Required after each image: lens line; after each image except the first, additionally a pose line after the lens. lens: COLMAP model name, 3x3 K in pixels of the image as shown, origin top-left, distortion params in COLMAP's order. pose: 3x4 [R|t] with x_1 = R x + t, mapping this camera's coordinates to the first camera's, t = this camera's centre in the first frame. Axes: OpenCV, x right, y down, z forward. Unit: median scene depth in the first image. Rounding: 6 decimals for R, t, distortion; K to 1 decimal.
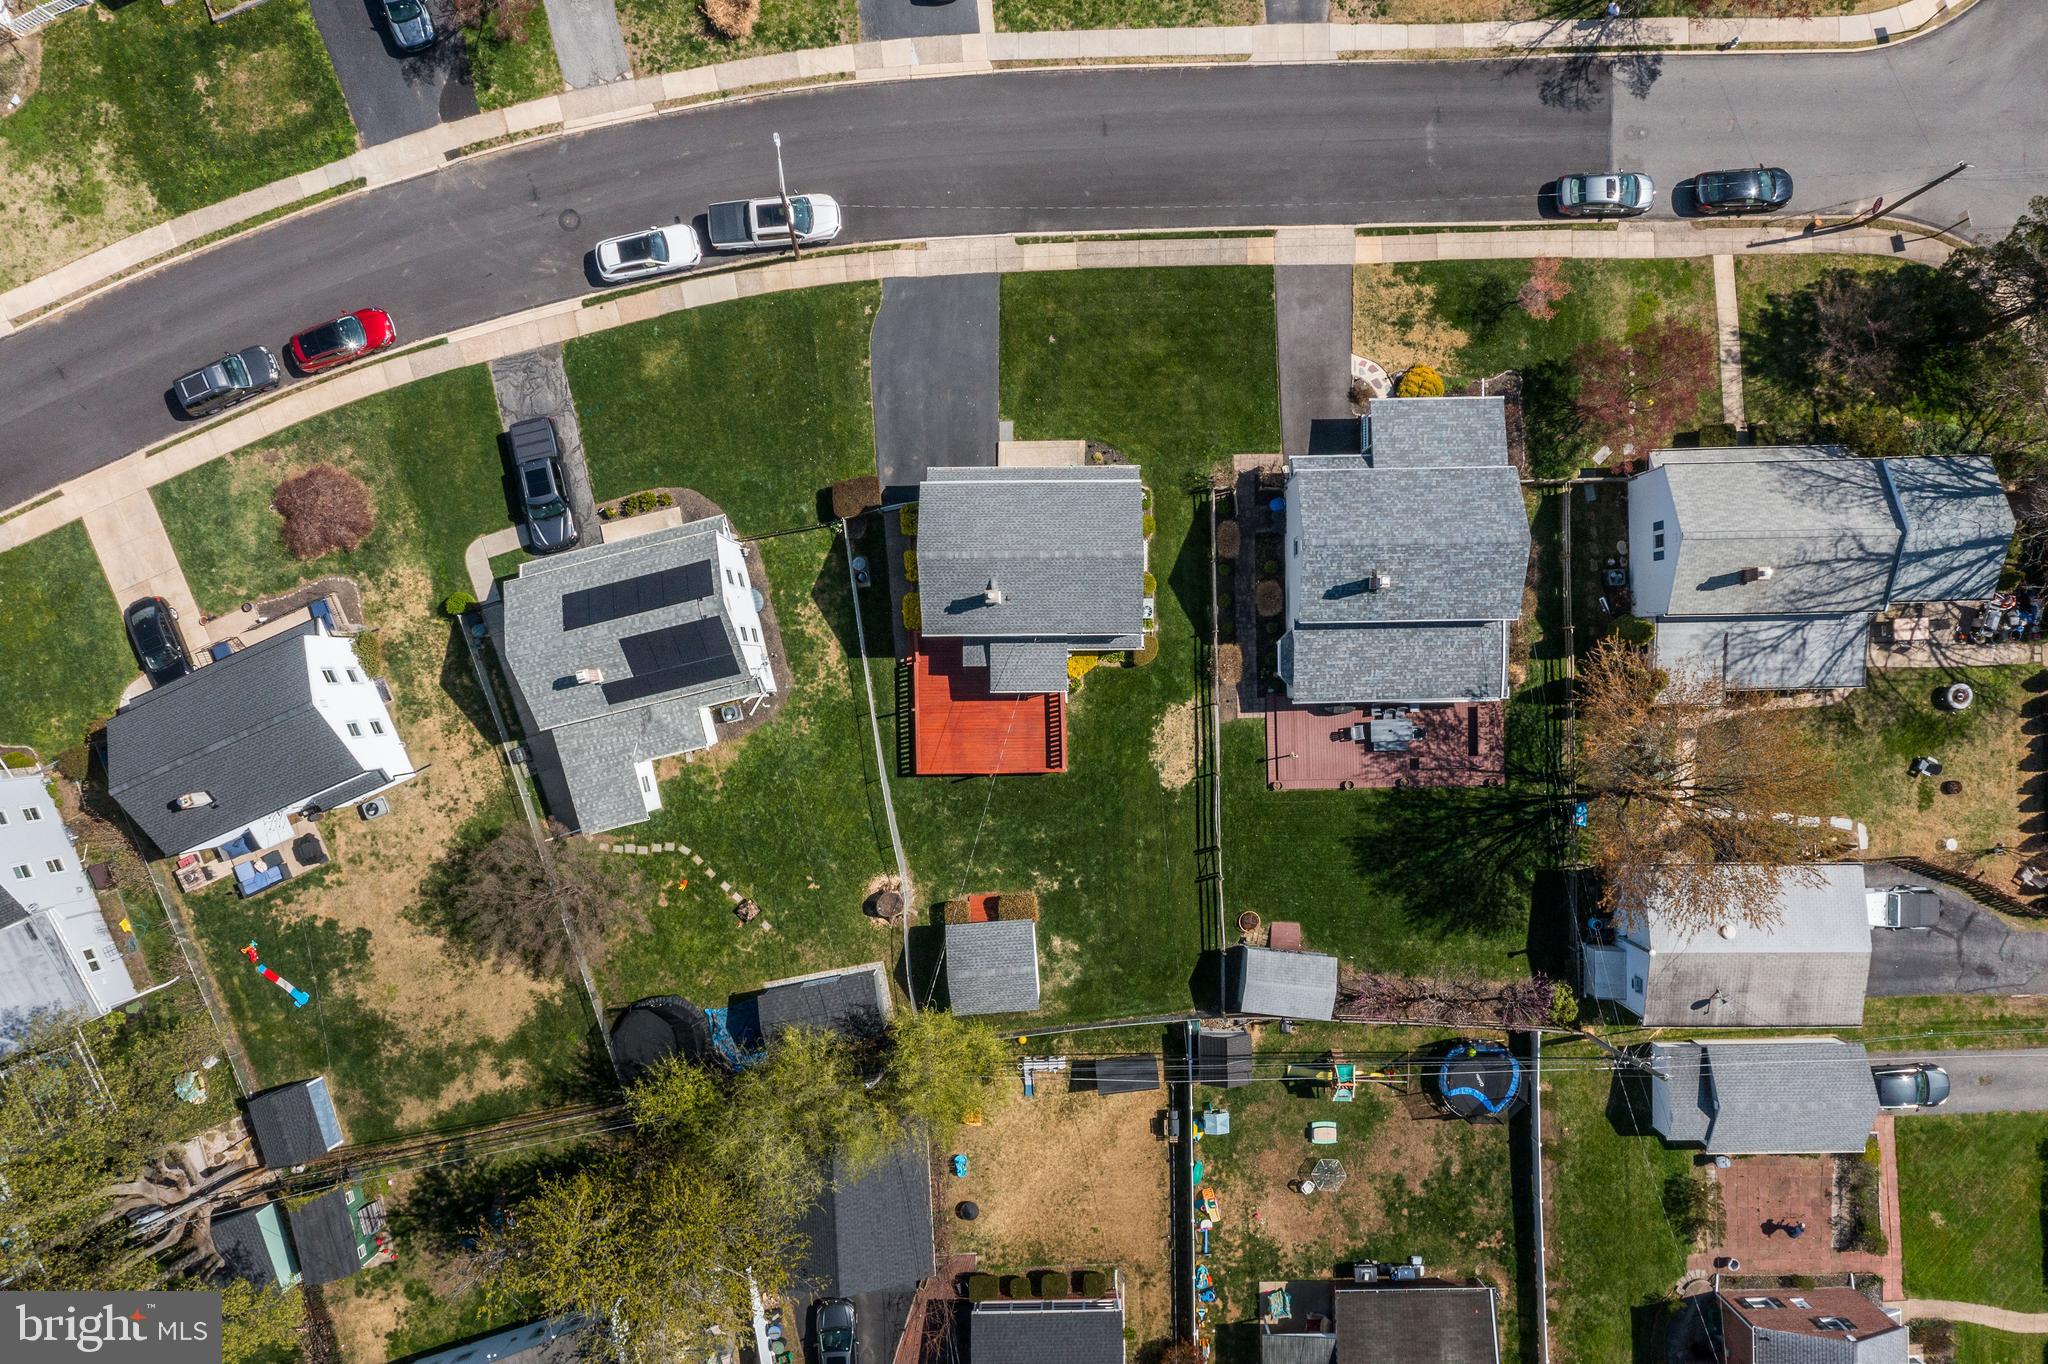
lens RADIAL K [[1687.3, 0, 1033.5], [0, 1687.3, 714.7], [0, 0, 1]] dist [-0.014509, 0.006245]
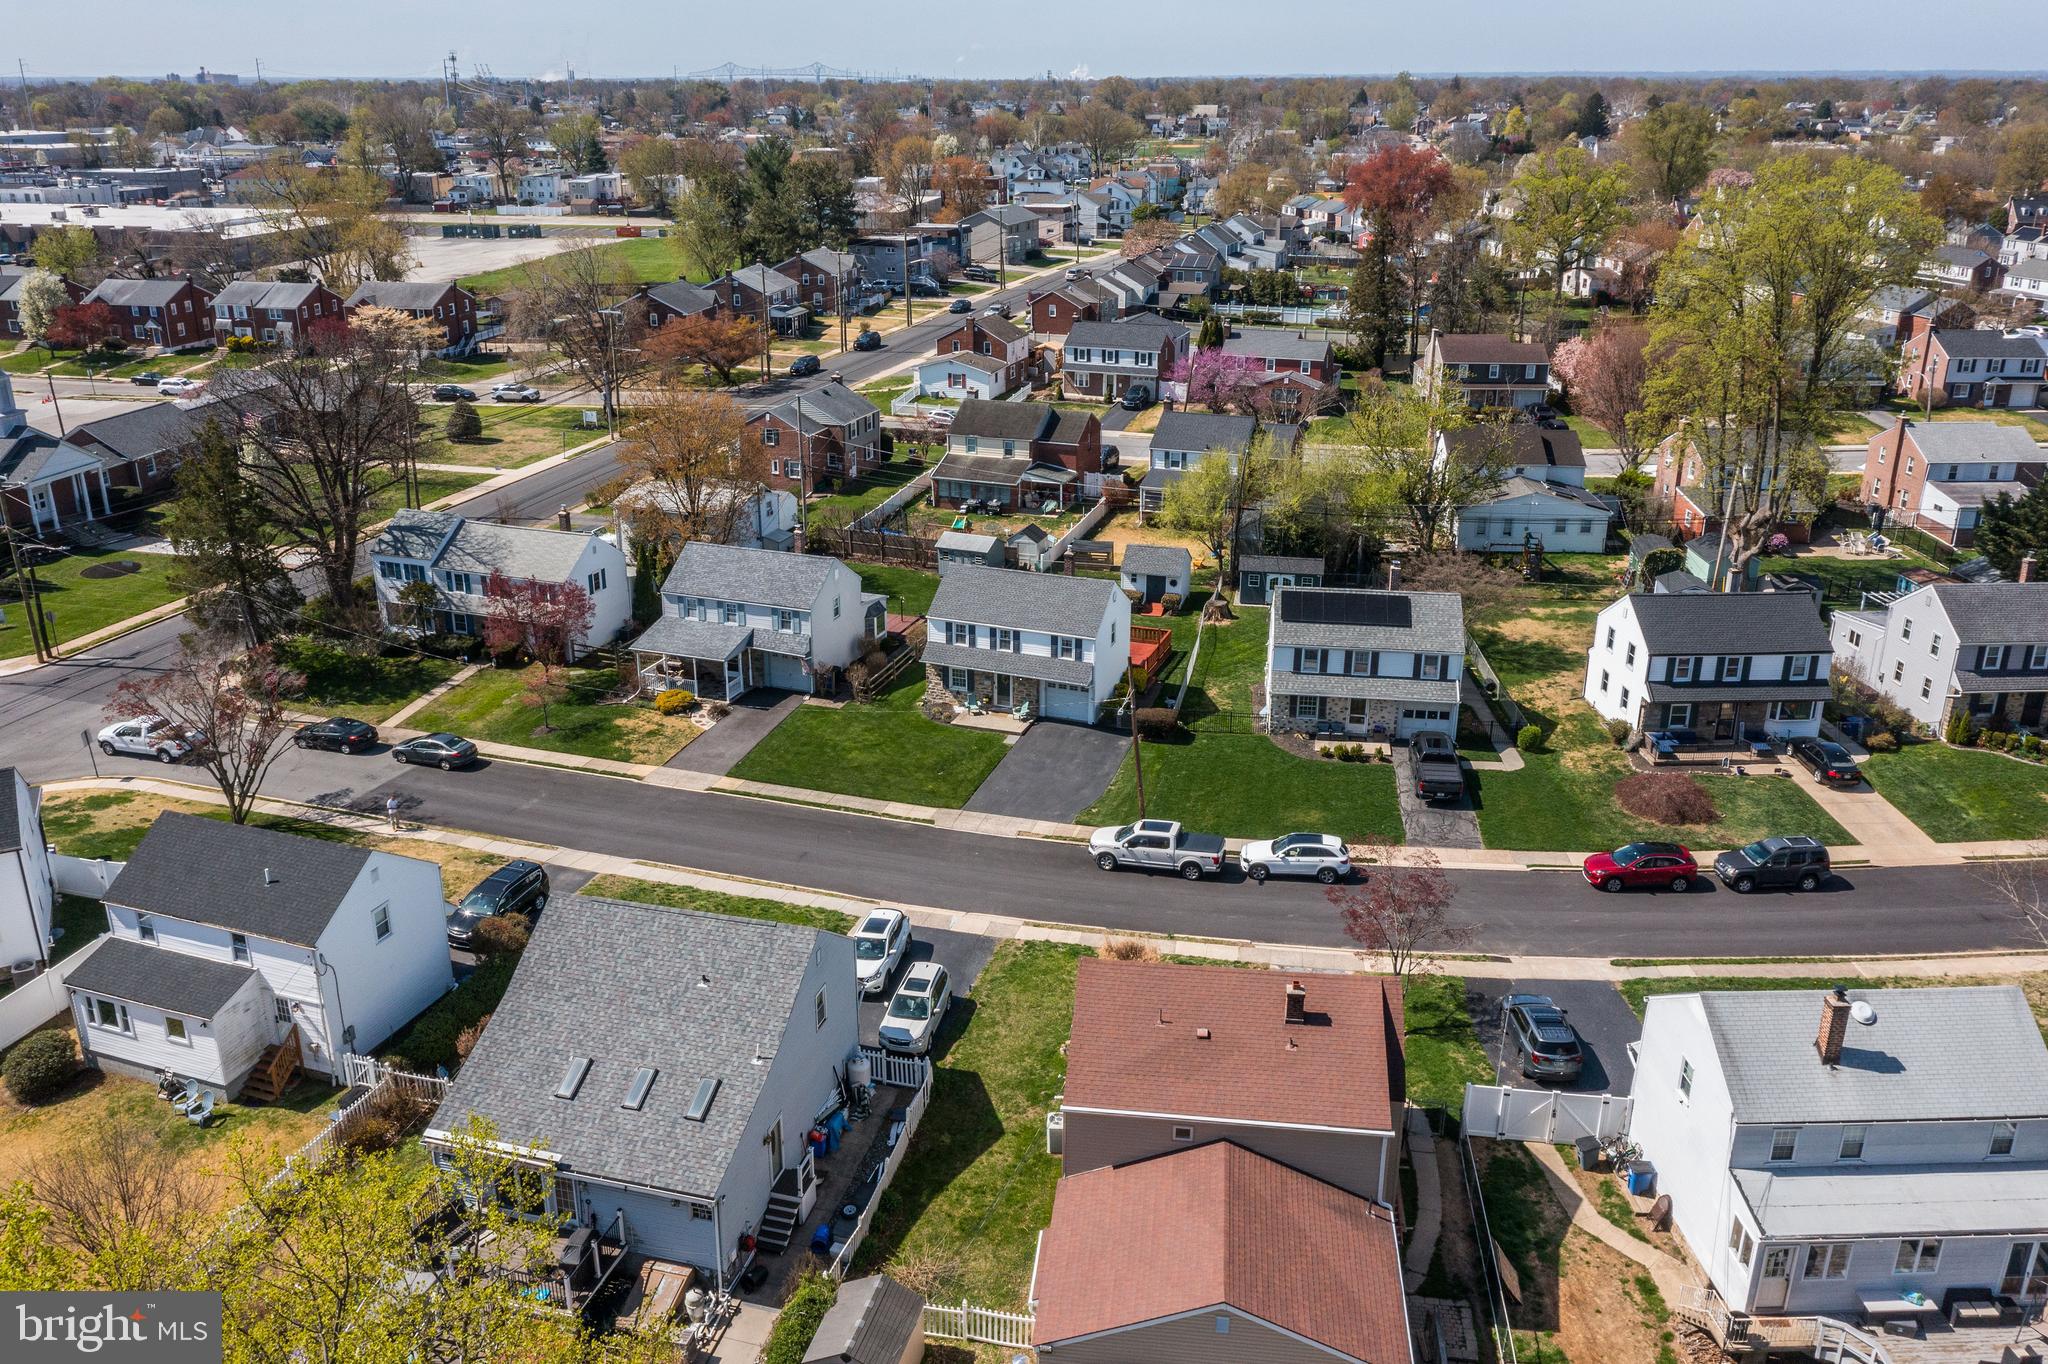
lens RADIAL K [[1619.6, 0, 1025.8], [0, 1619.6, 677.6], [0, 0, 1]] dist [-0.015211, -0.000659]
pose [[-0.934948, -0.099169, 0.340642, -0.385129], [0.354057, -0.322244, 0.877954, -1.087928], [0.022704, 0.941448, 0.336393, 0.597335]]
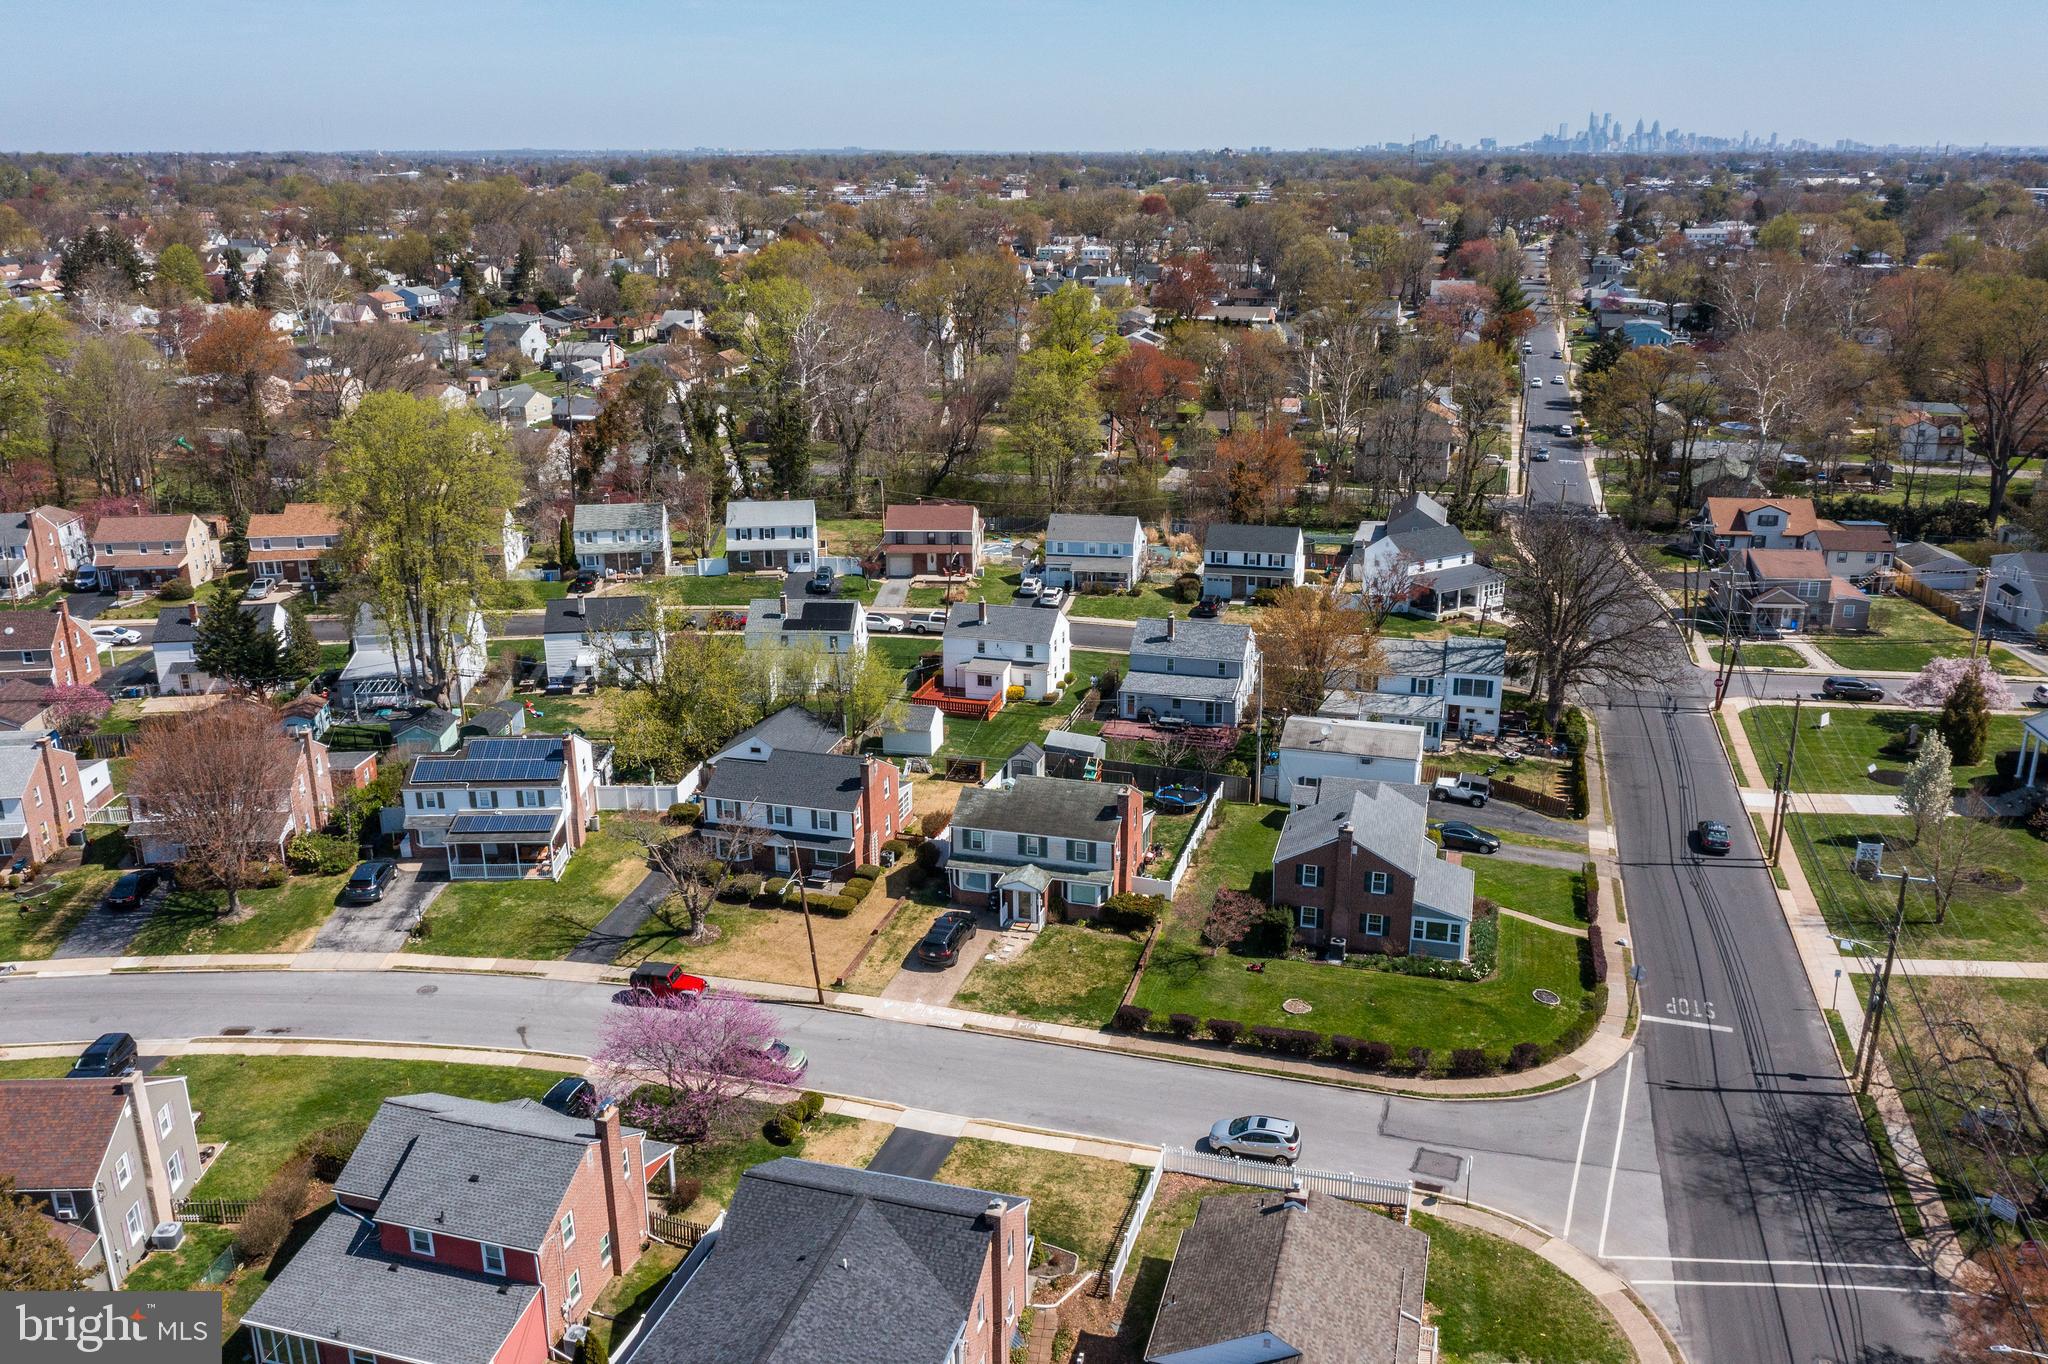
lens RADIAL K [[1597.9, 0, 954.3], [0, 1597.9, 675.8], [0, 0, 1]] dist [-0.015081, -0.003114]
pose [[0.942305, 0.114961, -0.314397, 0.505181], [-0.334600, 0.294794, -0.895064, 1.526947], [-0.010215, 0.948620, 0.316252, 0.423467]]
